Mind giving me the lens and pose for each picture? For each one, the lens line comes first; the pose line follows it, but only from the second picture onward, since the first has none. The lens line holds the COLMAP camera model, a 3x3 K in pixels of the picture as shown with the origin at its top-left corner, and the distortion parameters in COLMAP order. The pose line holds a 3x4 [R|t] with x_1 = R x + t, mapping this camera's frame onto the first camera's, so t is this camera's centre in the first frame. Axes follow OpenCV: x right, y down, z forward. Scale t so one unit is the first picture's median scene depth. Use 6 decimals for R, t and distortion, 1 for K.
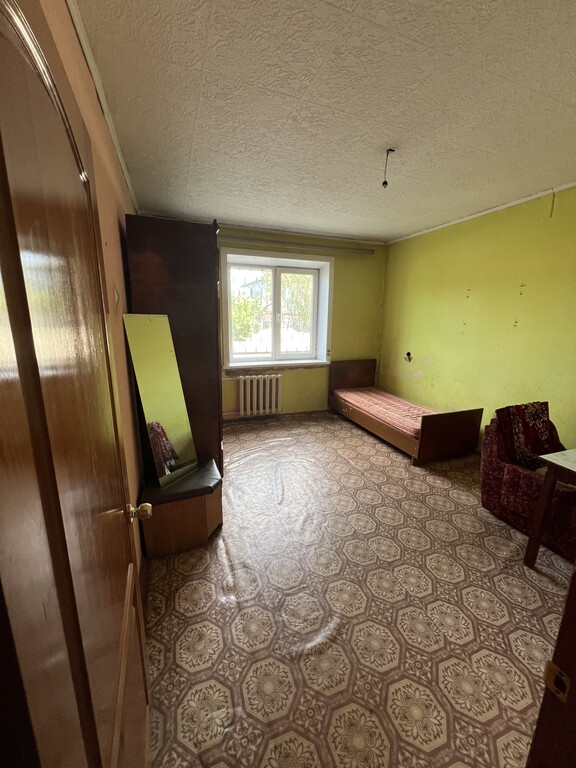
lens RADIAL K [[310.1, 0, 288.9], [0, 310.1, 381.0], [0, 0, 1]] dist [-0.003336, -0.000235]
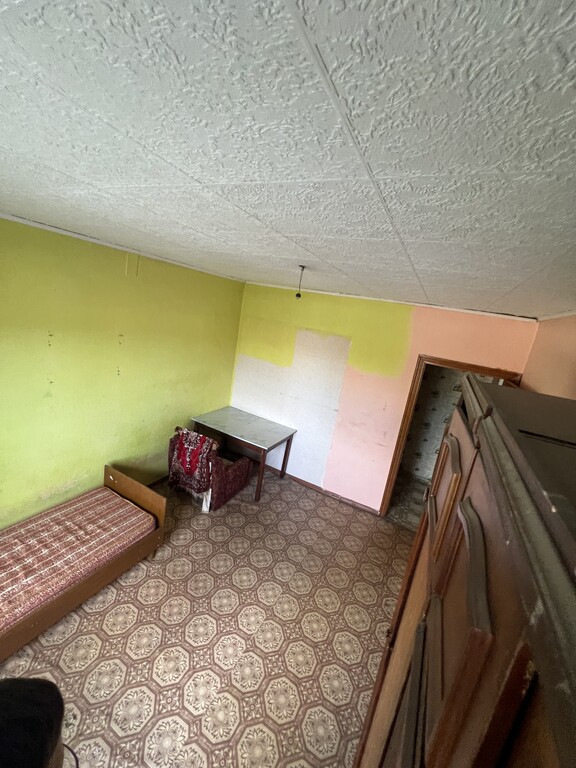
lens RADIAL K [[310.1, 0, 290.8], [0, 310.1, 383.8], [0, 0, 1]] dist [-0.003336, -0.000235]
pose [[-0.665467, -0.289847, 0.687853, -0.316433], [-0.011865, 0.925519, 0.378516, -0.533734], [-0.746333, 0.243729, -0.619341, 1.227444]]
